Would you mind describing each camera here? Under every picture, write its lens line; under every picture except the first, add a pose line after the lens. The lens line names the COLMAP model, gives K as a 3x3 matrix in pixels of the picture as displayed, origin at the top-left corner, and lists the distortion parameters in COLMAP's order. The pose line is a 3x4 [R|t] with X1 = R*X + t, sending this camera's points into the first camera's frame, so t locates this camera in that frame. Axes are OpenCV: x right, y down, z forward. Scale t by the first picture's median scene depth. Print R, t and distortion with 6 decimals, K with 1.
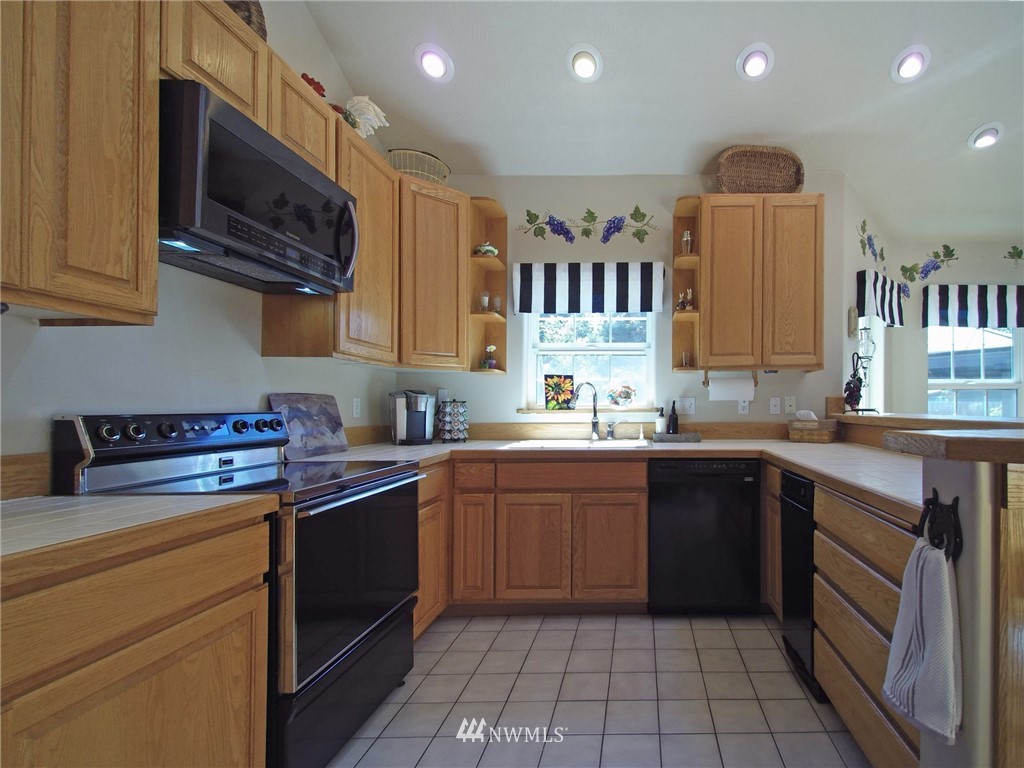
lens RADIAL K [[480.8, 0, 513.8], [0, 480.8, 404.3], [0, 0, 1]] dist [0.040356, -0.018702]
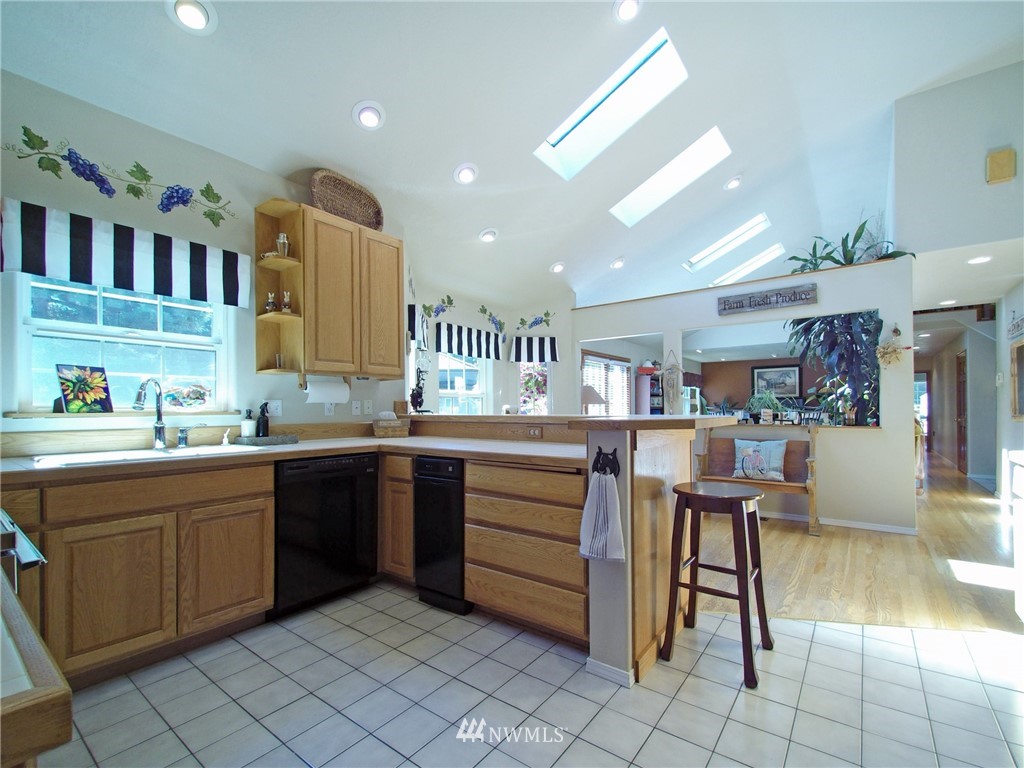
lens RADIAL K [[480.8, 0, 513.8], [0, 480.8, 404.3], [0, 0, 1]] dist [0.040356, -0.018702]
pose [[0.597436, 0.009443, 0.801861, -0.149917], [-0.004185, 0.999954, -0.008658, 0.002600], [-0.801905, 0.001817, 0.597448, 0.015893]]
